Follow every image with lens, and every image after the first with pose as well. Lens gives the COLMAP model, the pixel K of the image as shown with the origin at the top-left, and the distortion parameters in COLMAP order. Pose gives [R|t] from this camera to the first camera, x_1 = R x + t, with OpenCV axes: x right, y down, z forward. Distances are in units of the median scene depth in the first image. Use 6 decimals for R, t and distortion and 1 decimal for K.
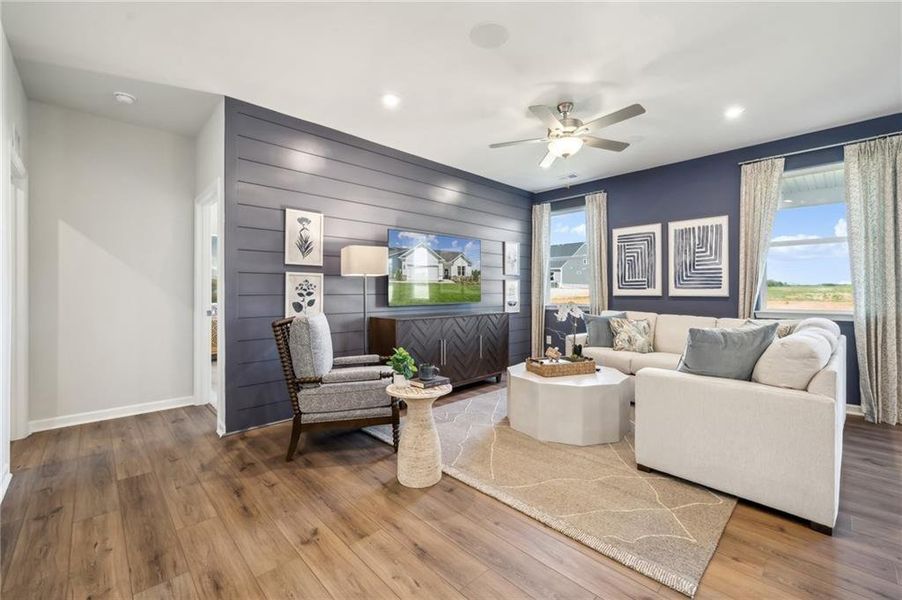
lens RADIAL K [[393.5, 0, 453.2], [0, 393.5, 292.4], [0, 0, 1]] dist [0.002947, -0.000178]
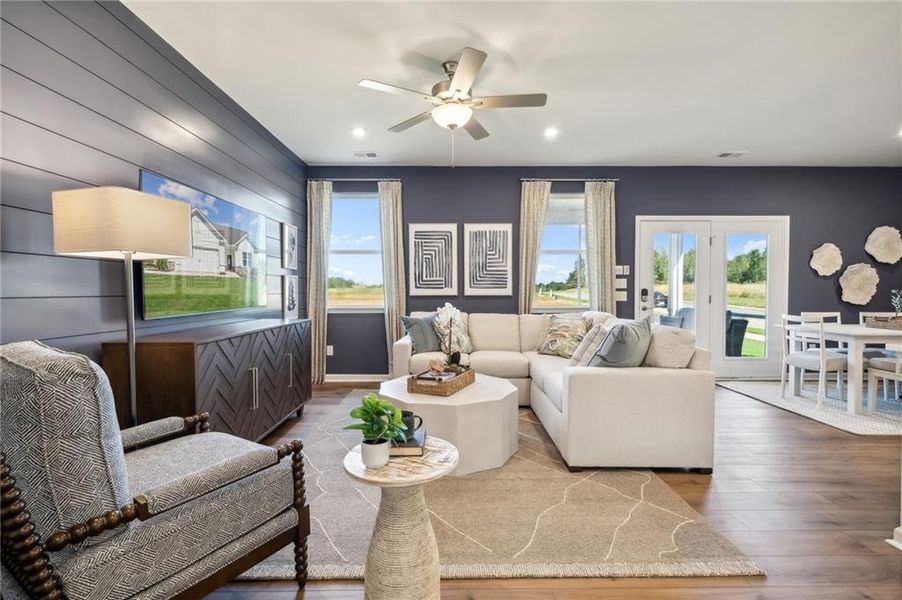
lens RADIAL K [[410.3, 0, 450.4], [0, 410.3, 302.6], [0, 0, 1]] dist [0.004221, -0.000323]
pose [[0.670967, -0.020982, 0.741190, -0.283578], [0.003475, 0.999678, 0.025154, 0.000682], [-0.741479, -0.014302, 0.670824, 0.321569]]
